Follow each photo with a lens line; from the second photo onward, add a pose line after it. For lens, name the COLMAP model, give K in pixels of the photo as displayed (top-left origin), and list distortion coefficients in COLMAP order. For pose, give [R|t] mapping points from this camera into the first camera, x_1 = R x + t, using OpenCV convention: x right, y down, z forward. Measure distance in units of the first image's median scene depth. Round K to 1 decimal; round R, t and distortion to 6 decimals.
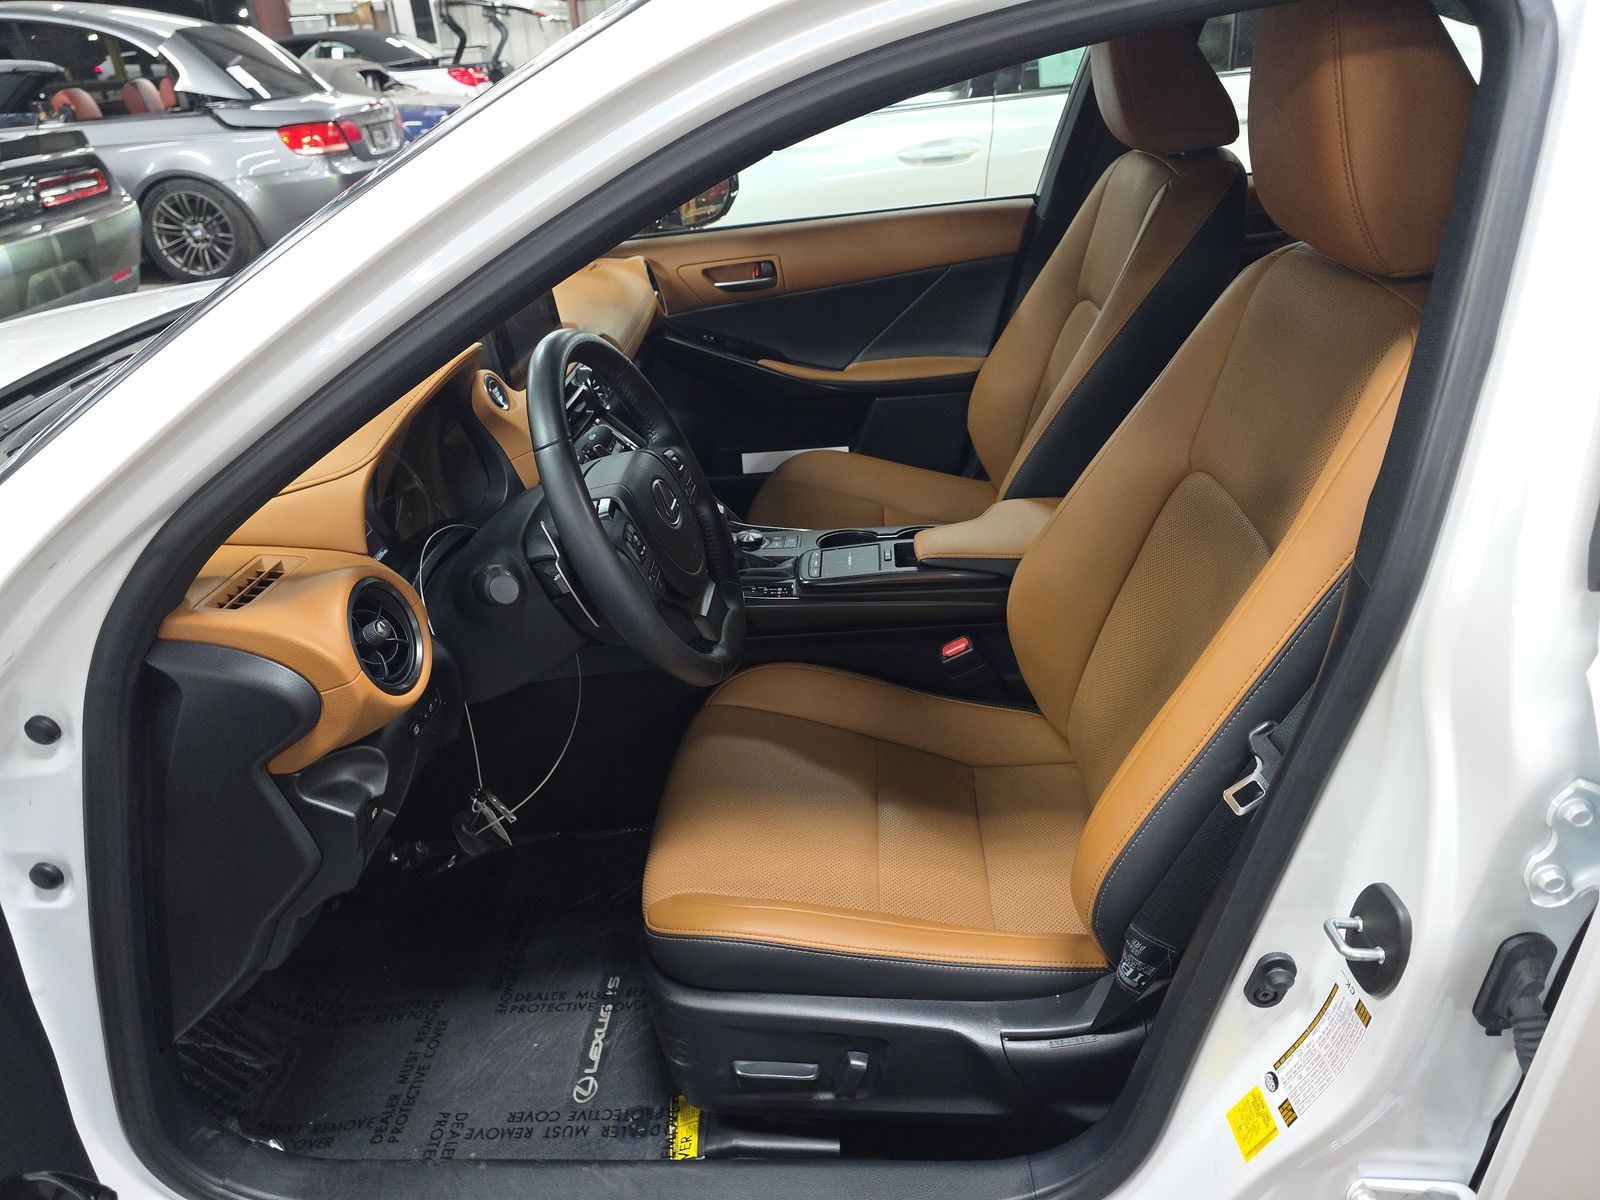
lens RADIAL K [[1056.8, 0, 800.0], [0, 1056.8, 600.0], [0, 0, 1]] dist [0.064451, -0.051653]
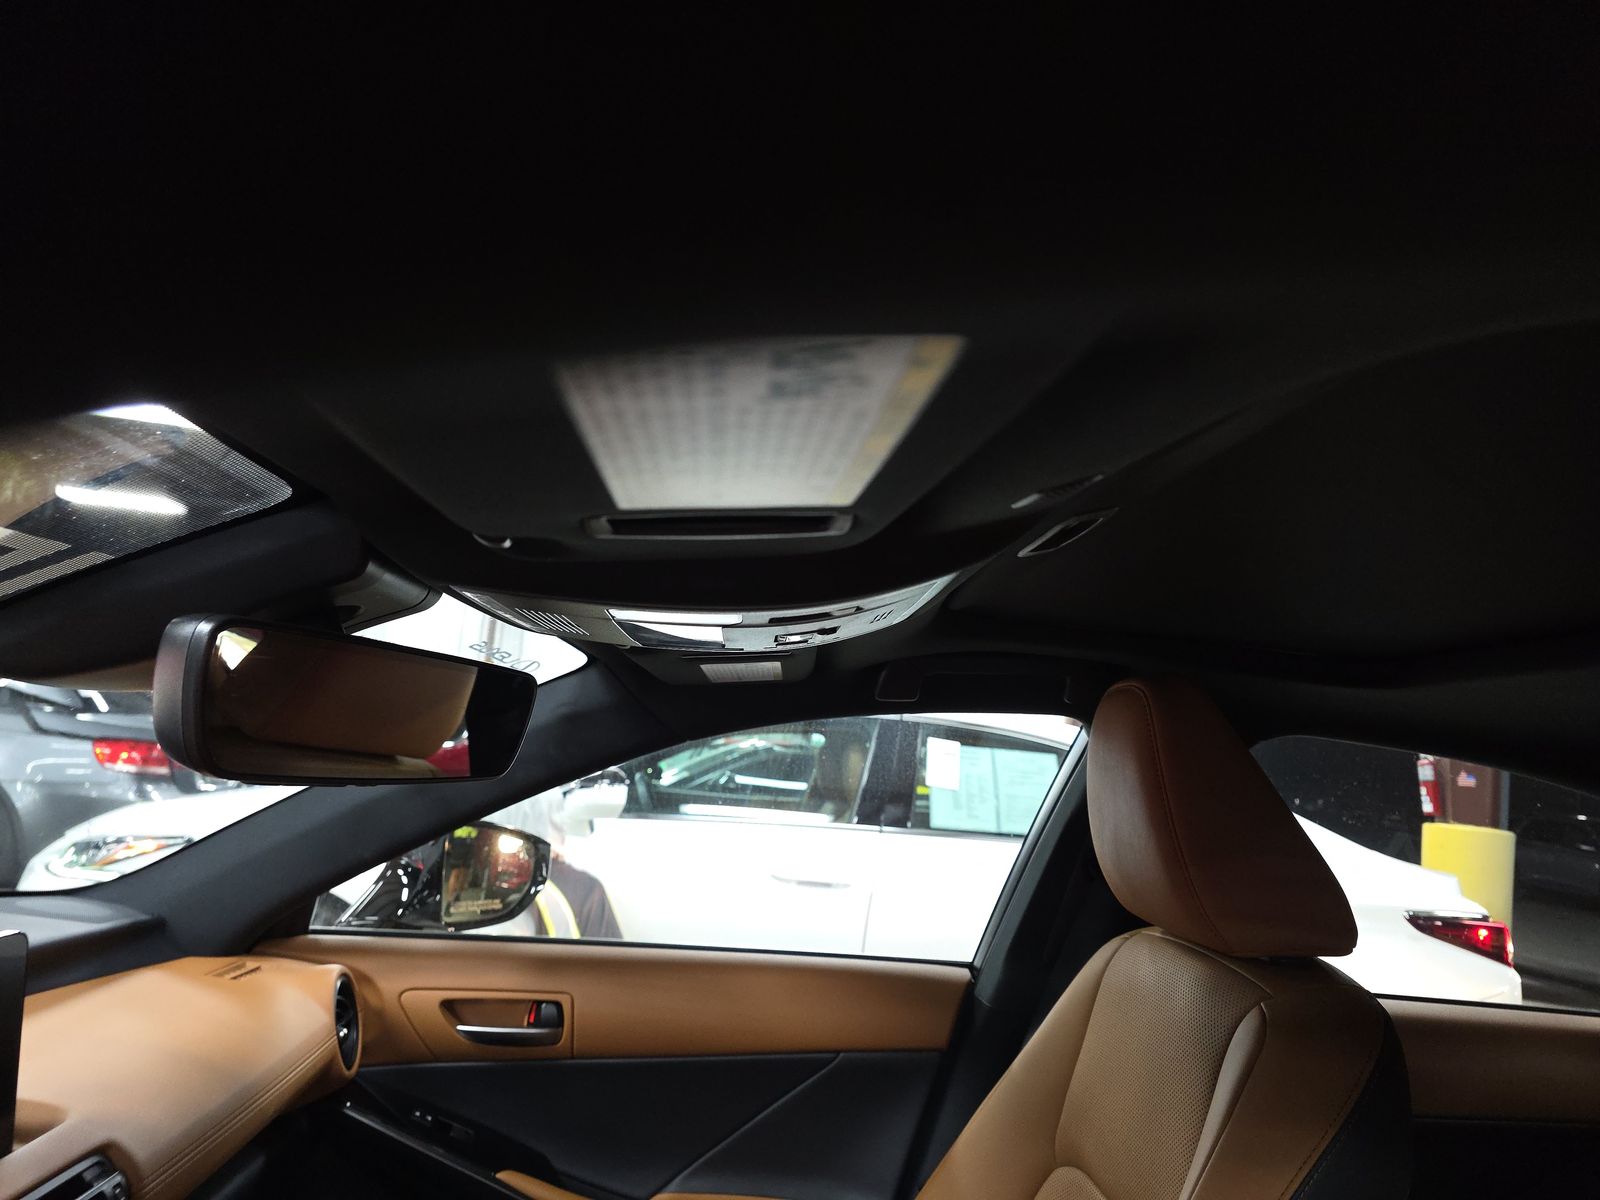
lens RADIAL K [[1056.8, 0, 800.0], [0, 1056.8, 600.0], [0, 0, 1]] dist [0.064451, -0.051653]
pose [[0.979152, 0.185432, 0.082923, 0.015184], [-0.099061, 0.792302, -0.602034, -0.143454], [-0.177336, 0.581269, 0.794153, 0.345468]]
